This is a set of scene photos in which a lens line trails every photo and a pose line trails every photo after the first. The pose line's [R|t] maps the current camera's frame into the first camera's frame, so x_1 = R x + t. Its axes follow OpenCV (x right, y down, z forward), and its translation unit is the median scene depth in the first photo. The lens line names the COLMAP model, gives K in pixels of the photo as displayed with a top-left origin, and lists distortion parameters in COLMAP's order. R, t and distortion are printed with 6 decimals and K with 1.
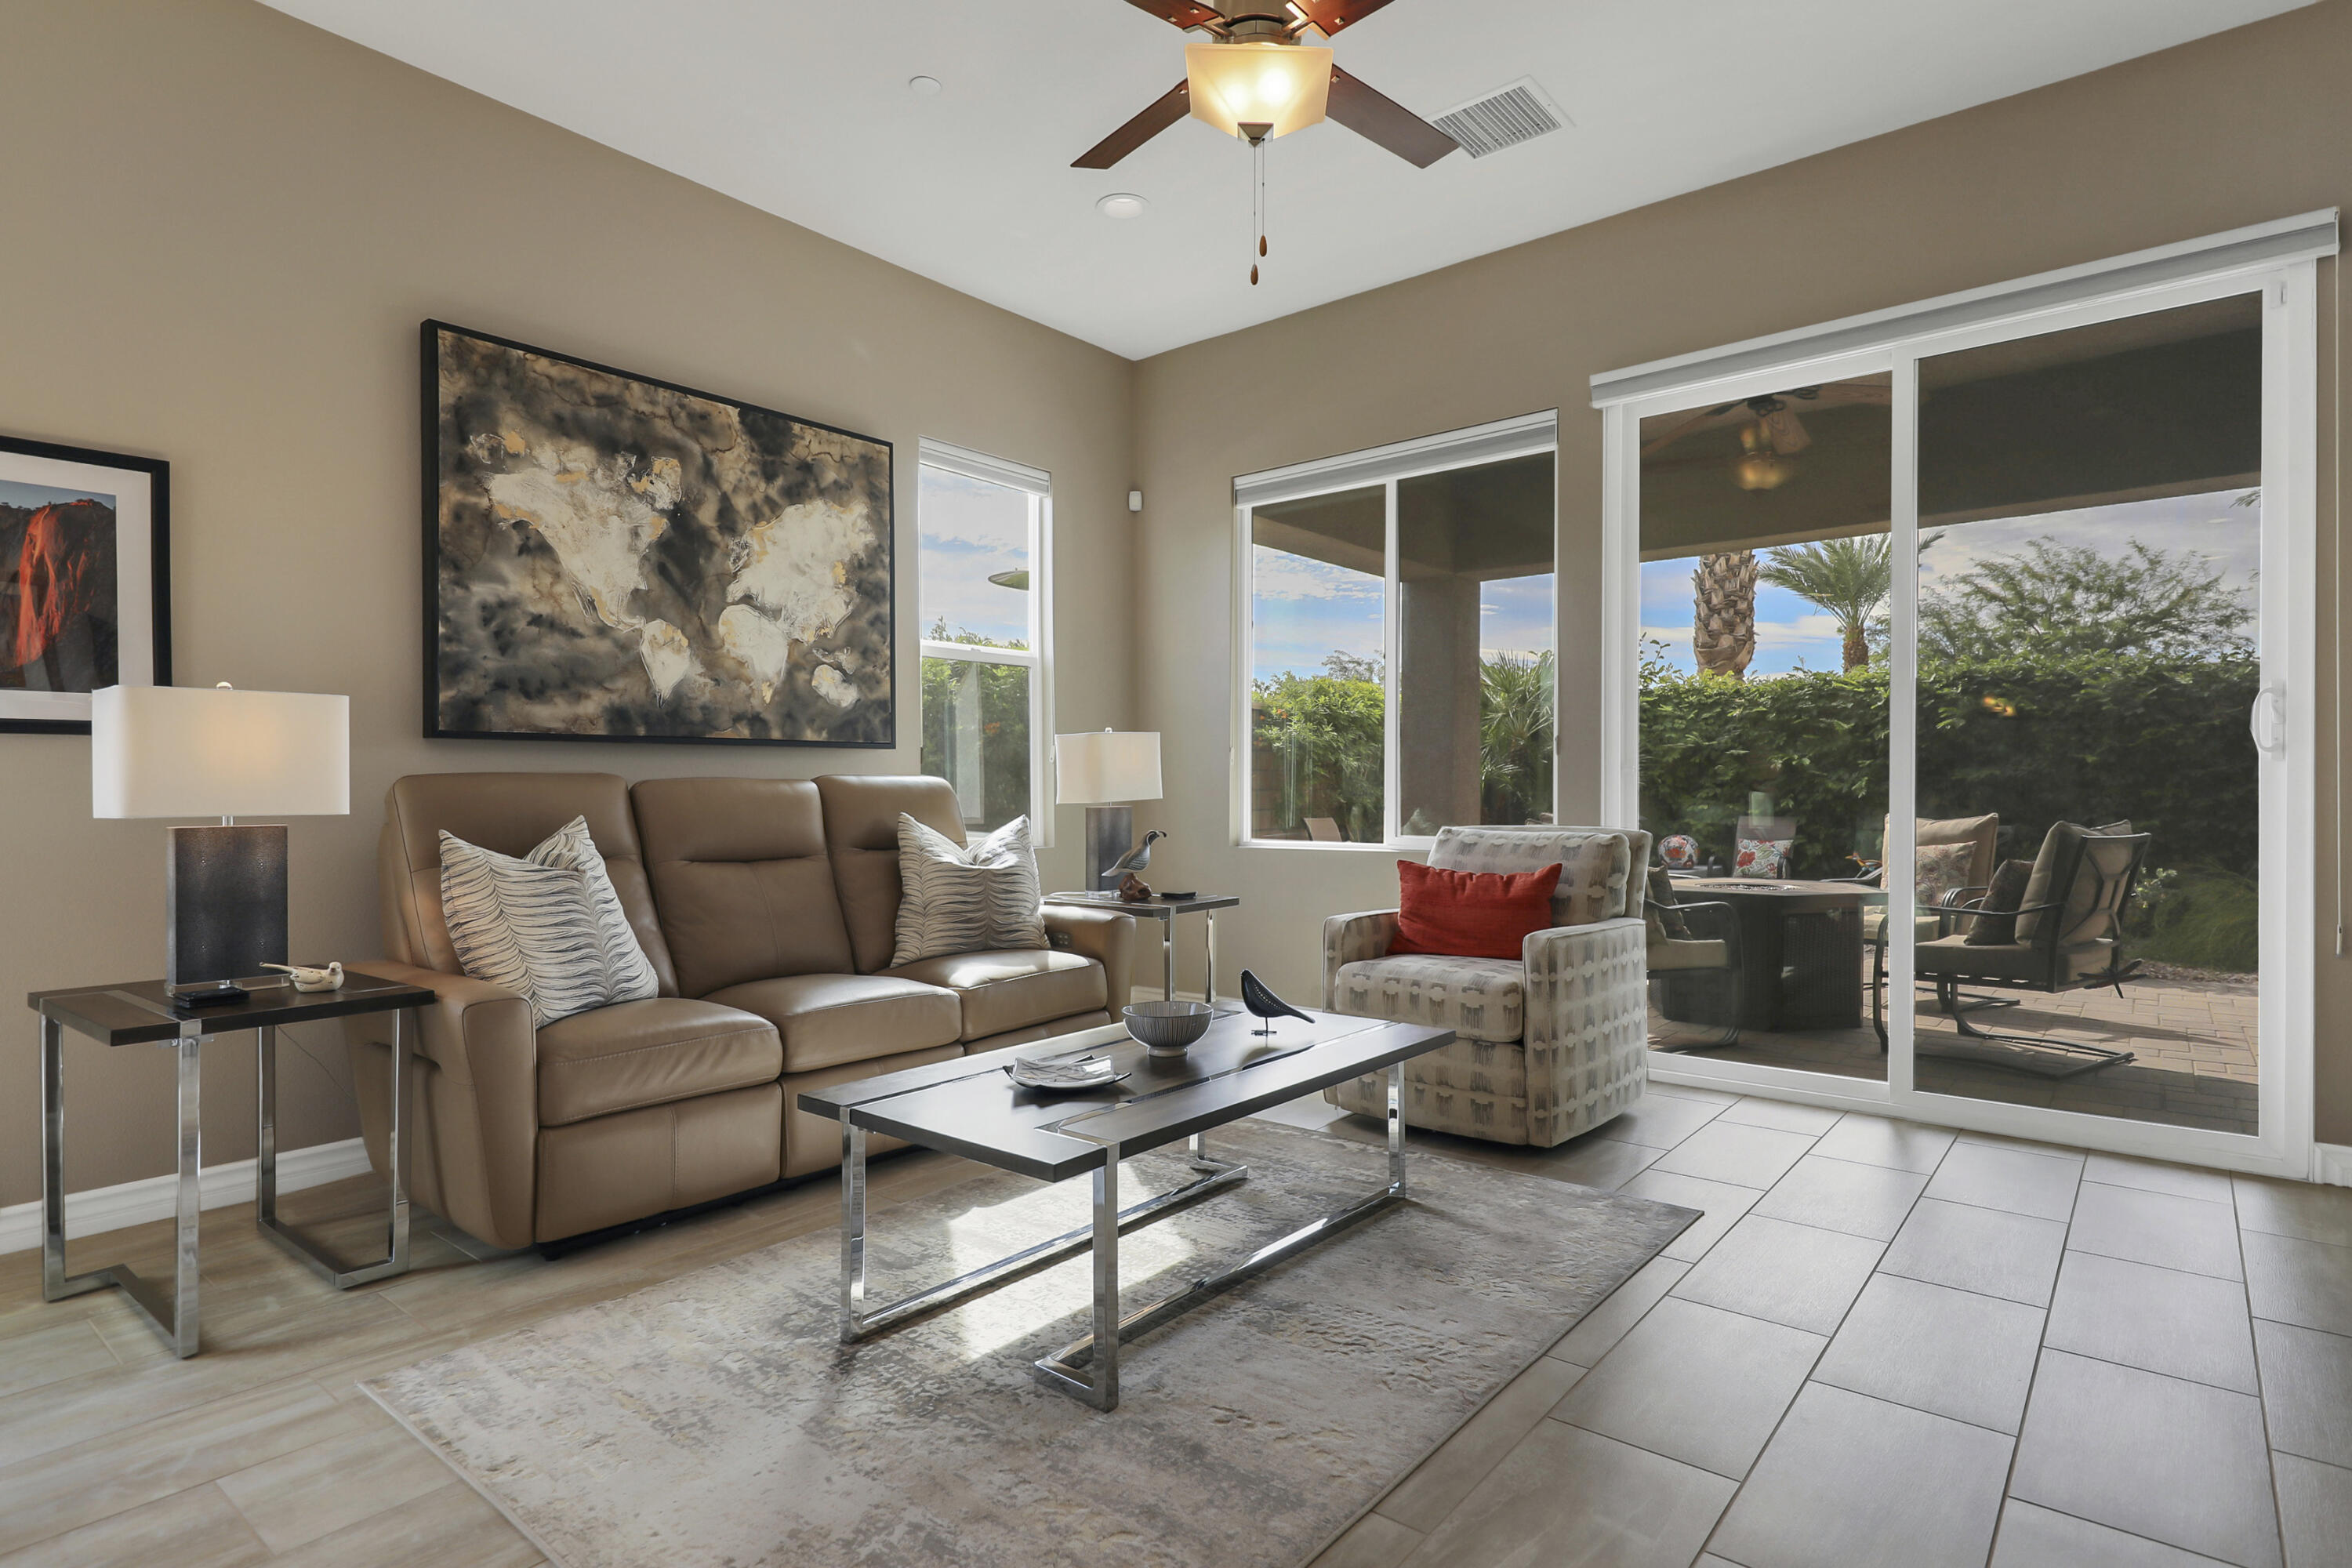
lens RADIAL K [[1214.2, 0, 1157.5], [0, 1214.2, 799.5], [0, 0, 1]] dist [0.013917, -0.001549]
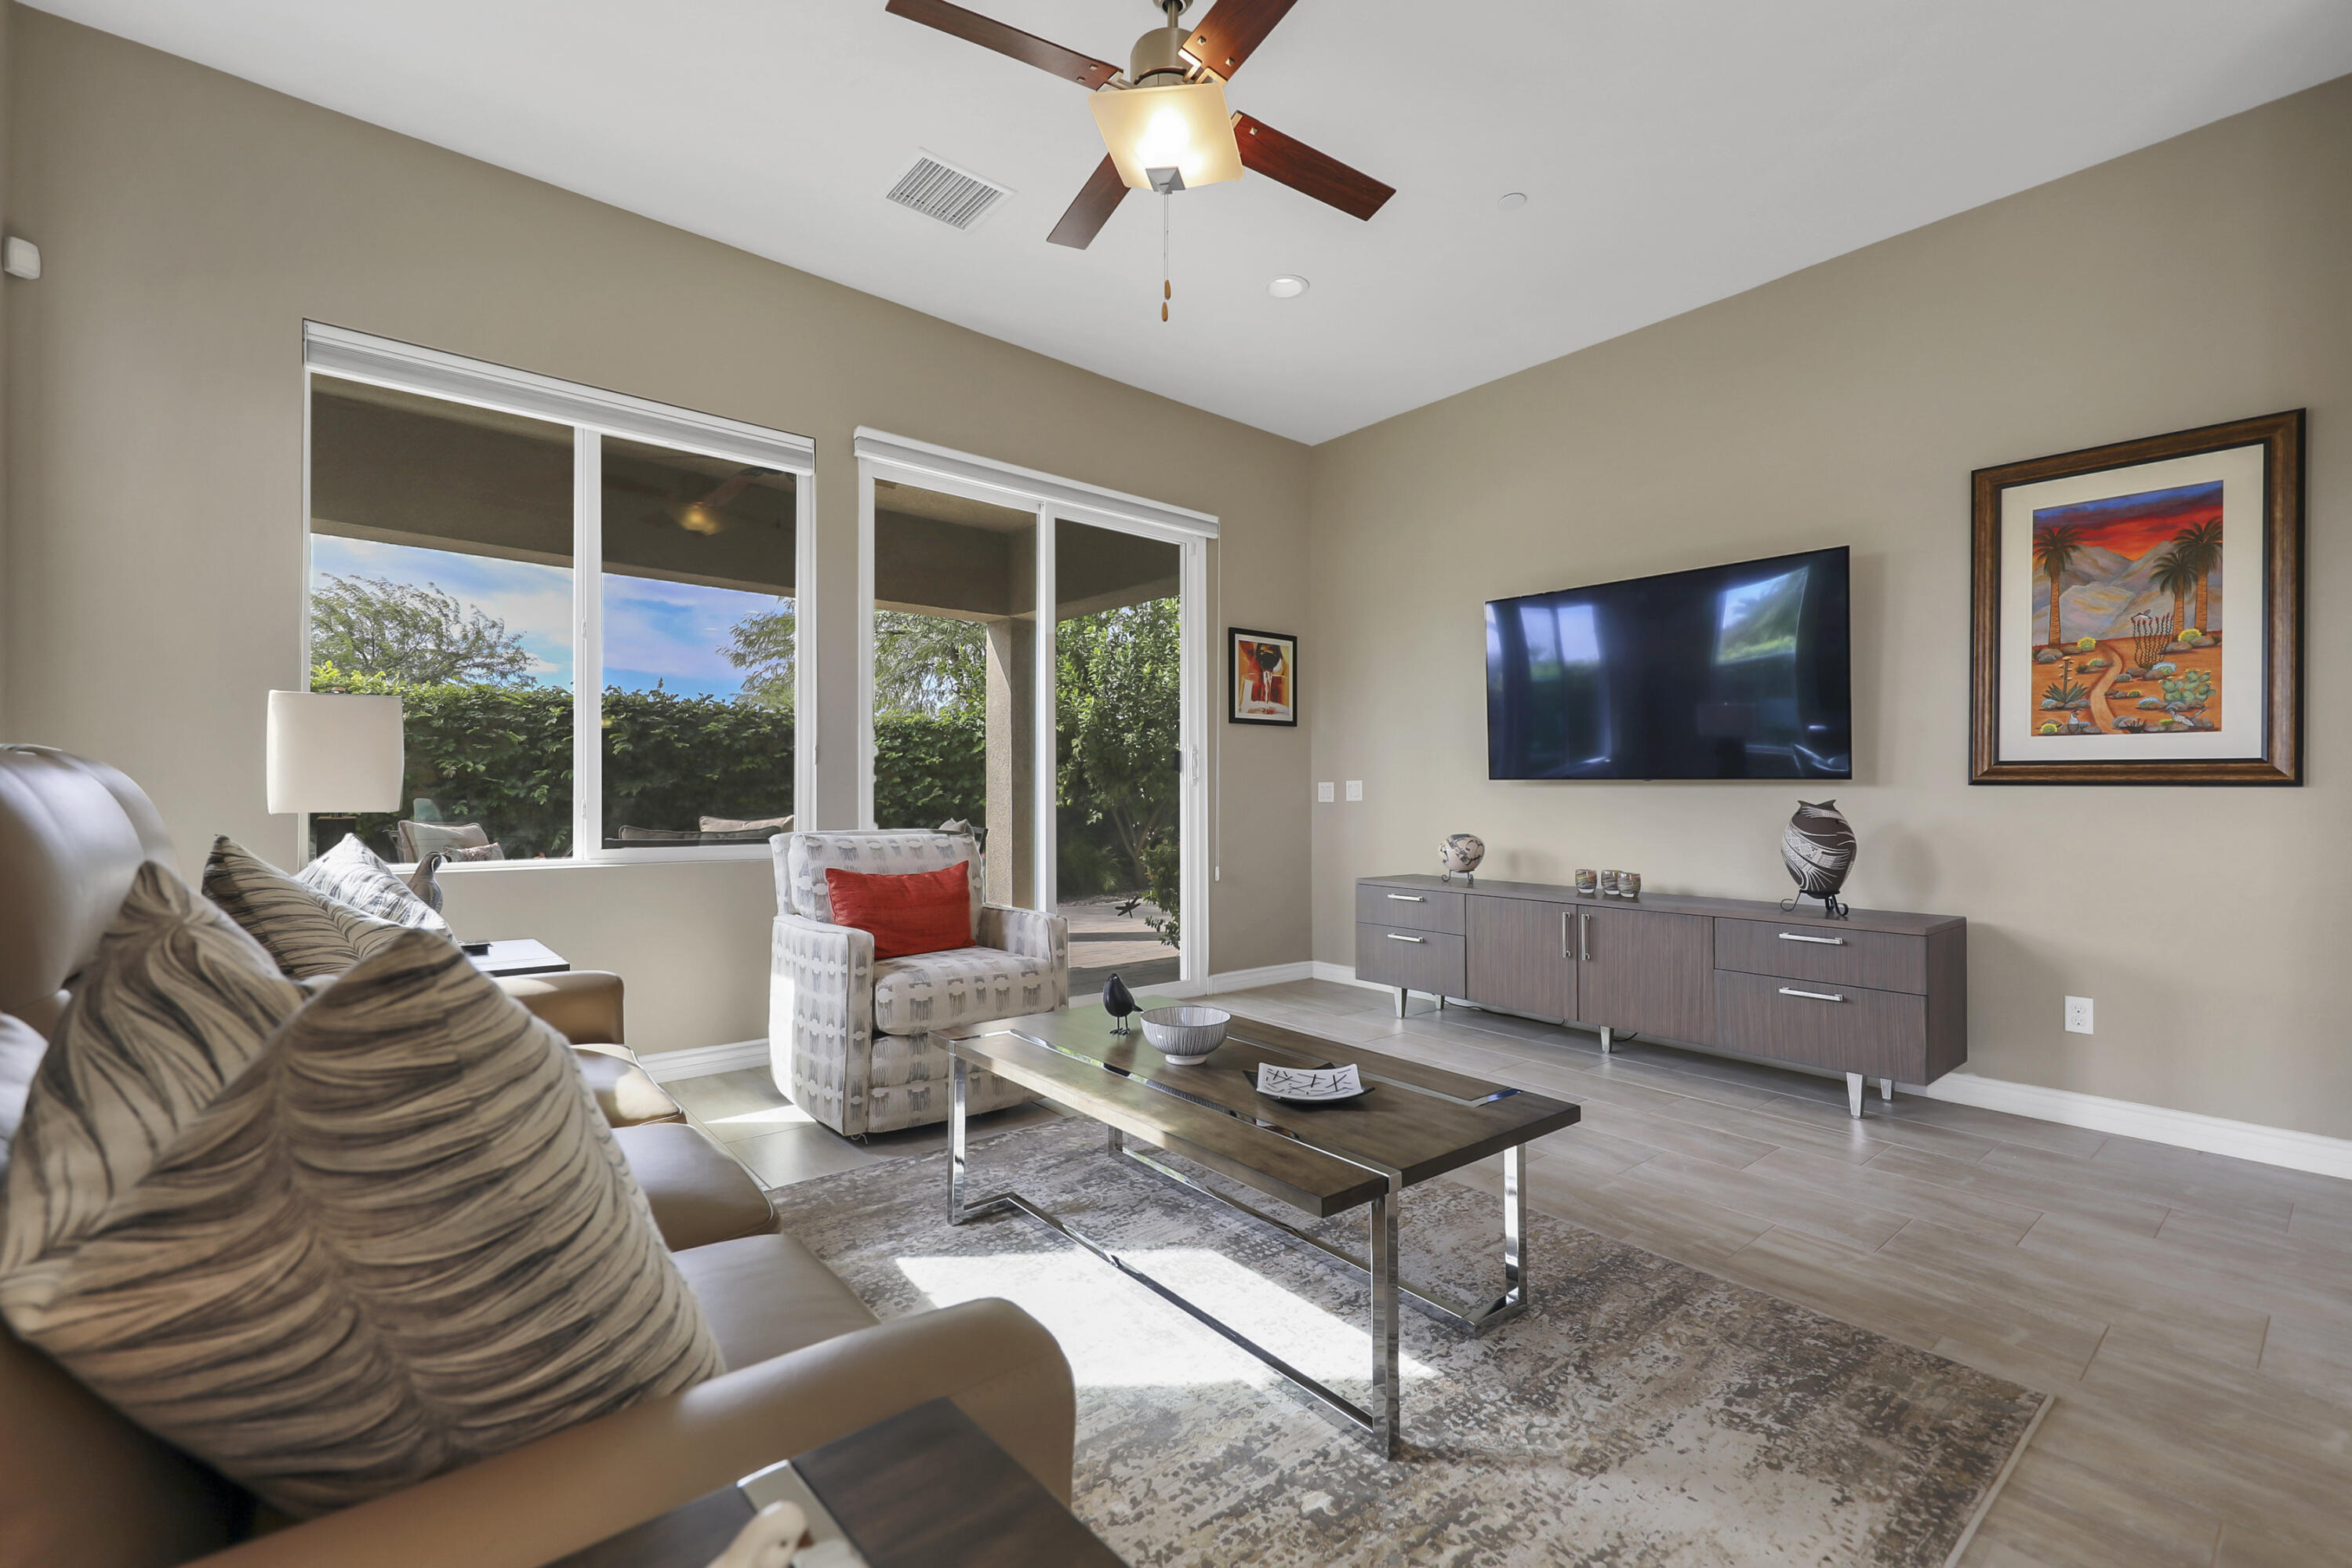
lens RADIAL K [[1006.8, 0, 1222.3], [0, 1006.8, 796.5], [0, 0, 1]] dist [0.007858, -0.000090]
pose [[0.158999, 0.008151, 0.987245, -0.564827], [0.000016, 0.999966, -0.008258, -0.000966], [-0.987279, 0.001329, 0.158993, 0.589503]]
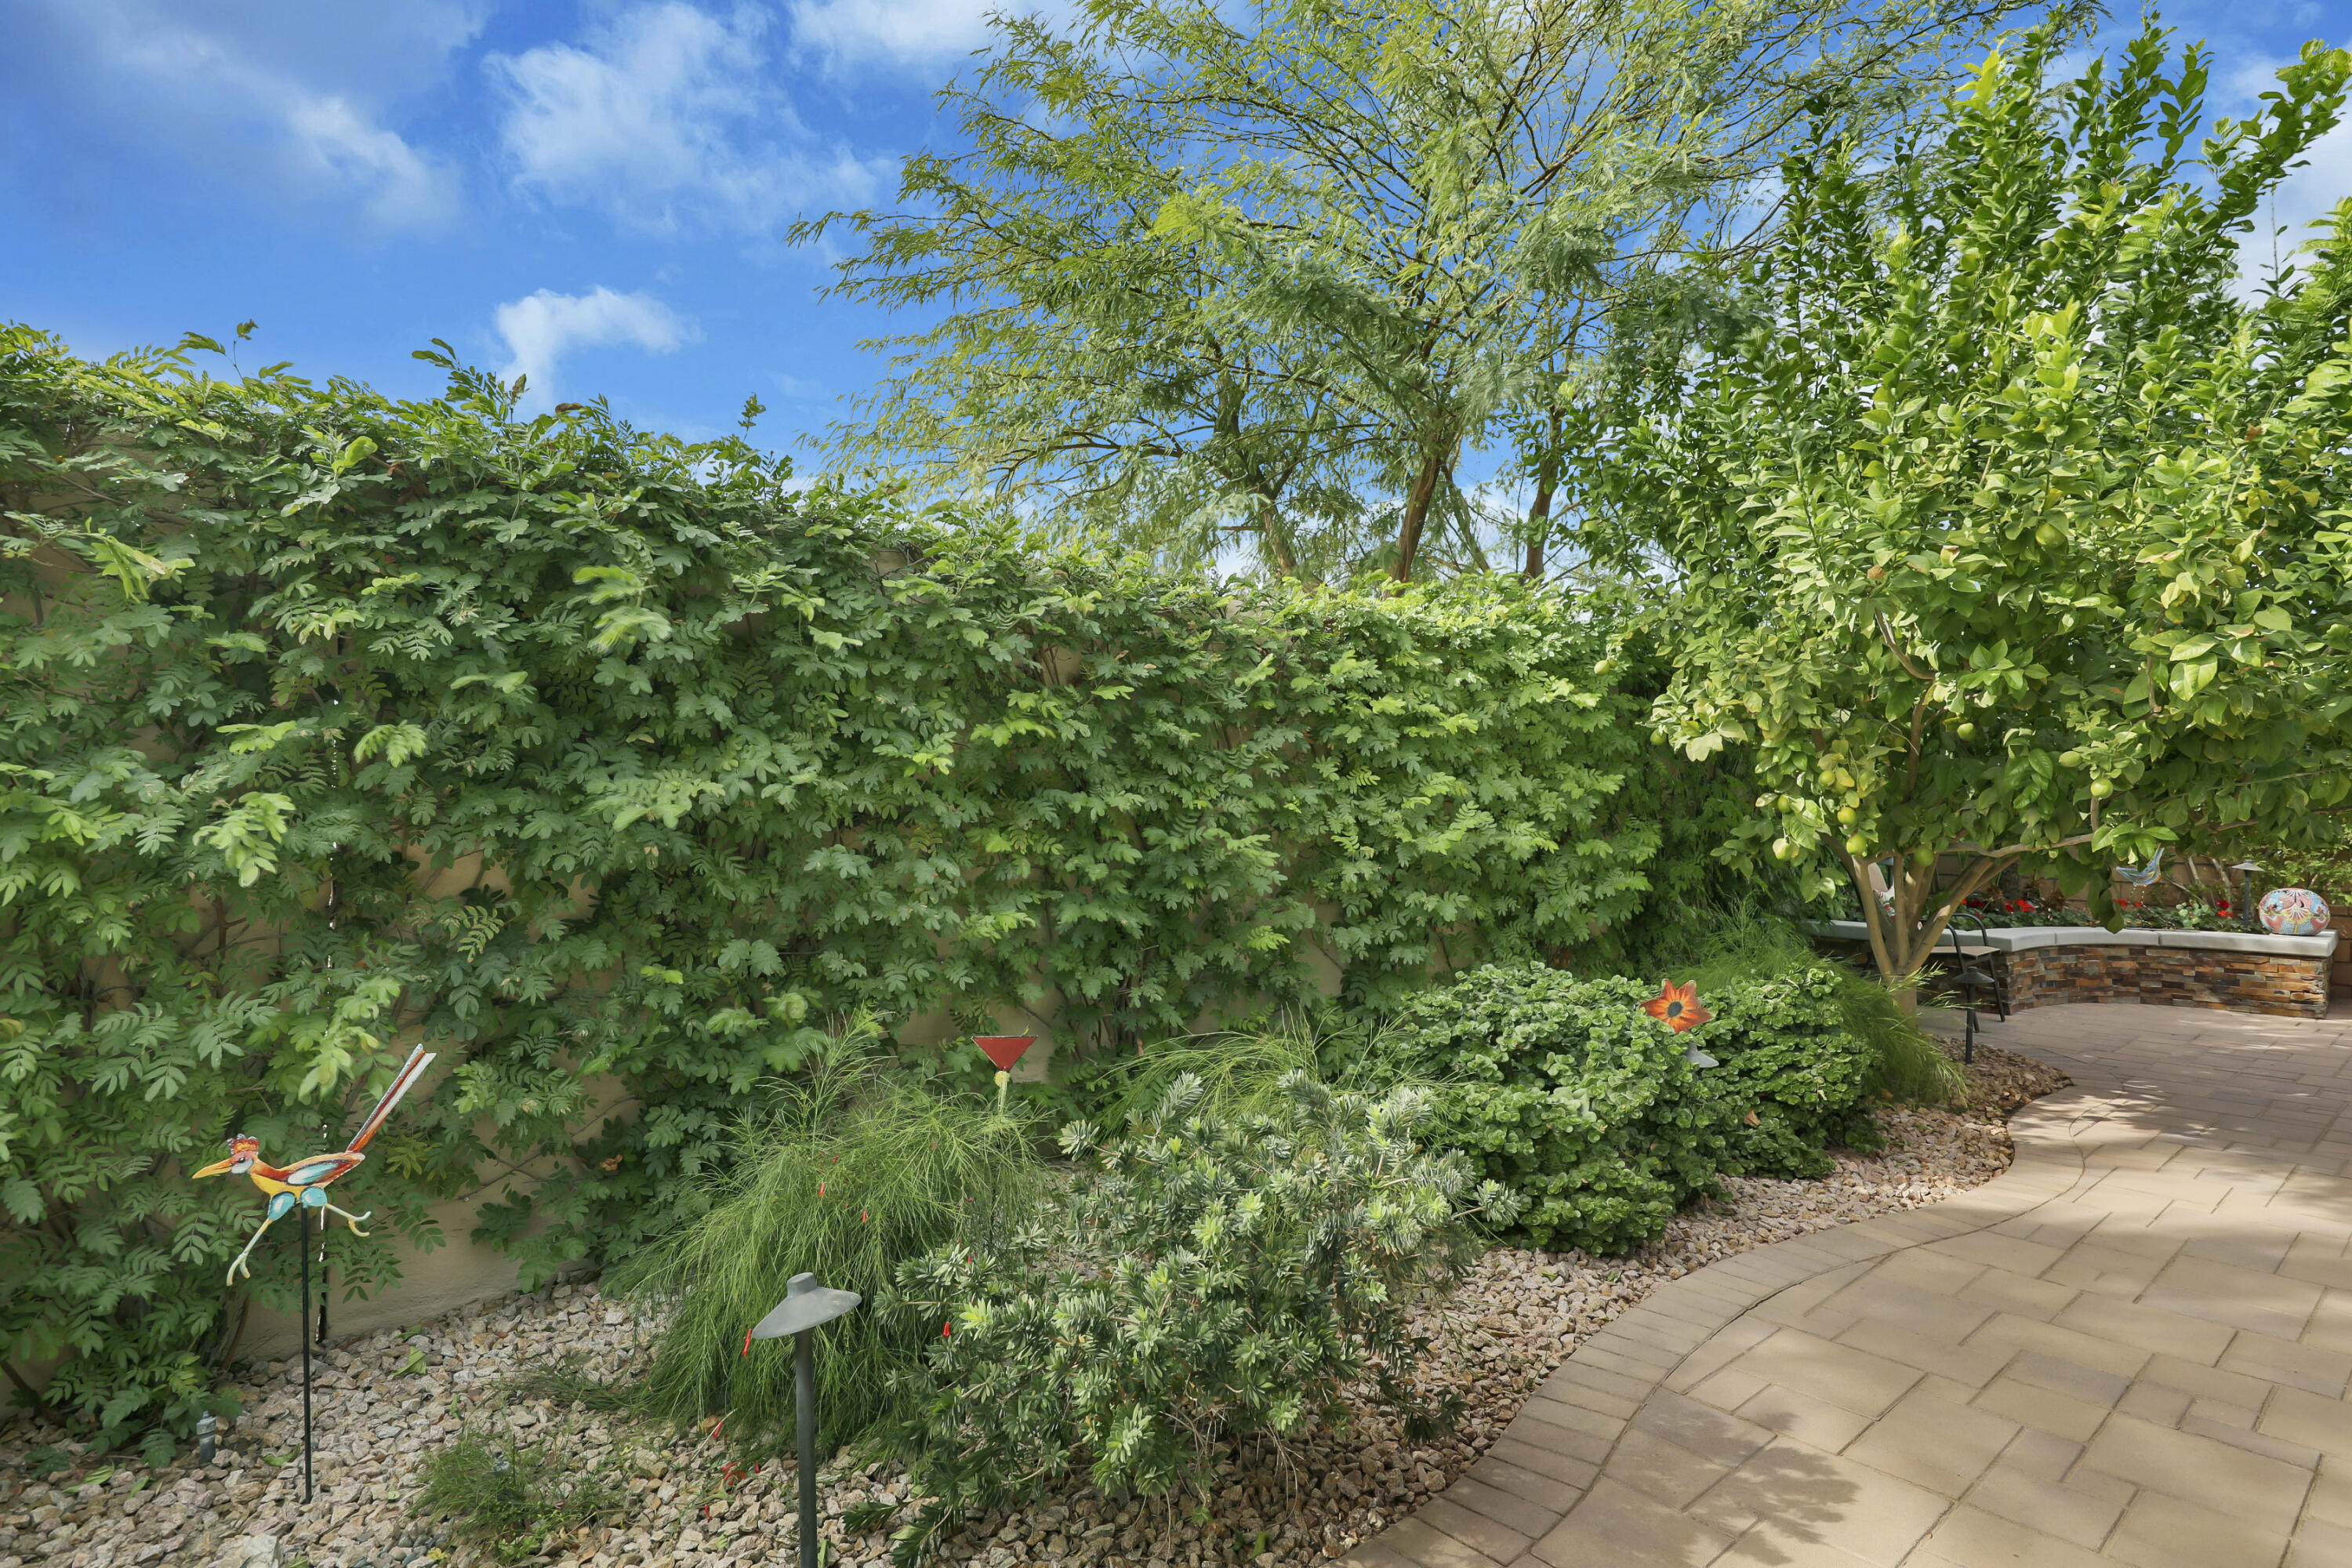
lens RADIAL K [[1214.2, 0, 1232.1], [0, 1214.2, 793.5], [0, 0, 1]] dist [0.013917, -0.001549]
pose [[0.150039, 0.010141, 0.988628, 0.917721], [-0.010560, 0.999907, -0.008654, -0.043738], [-0.988624, -0.009141, 0.150132, 1.909000]]
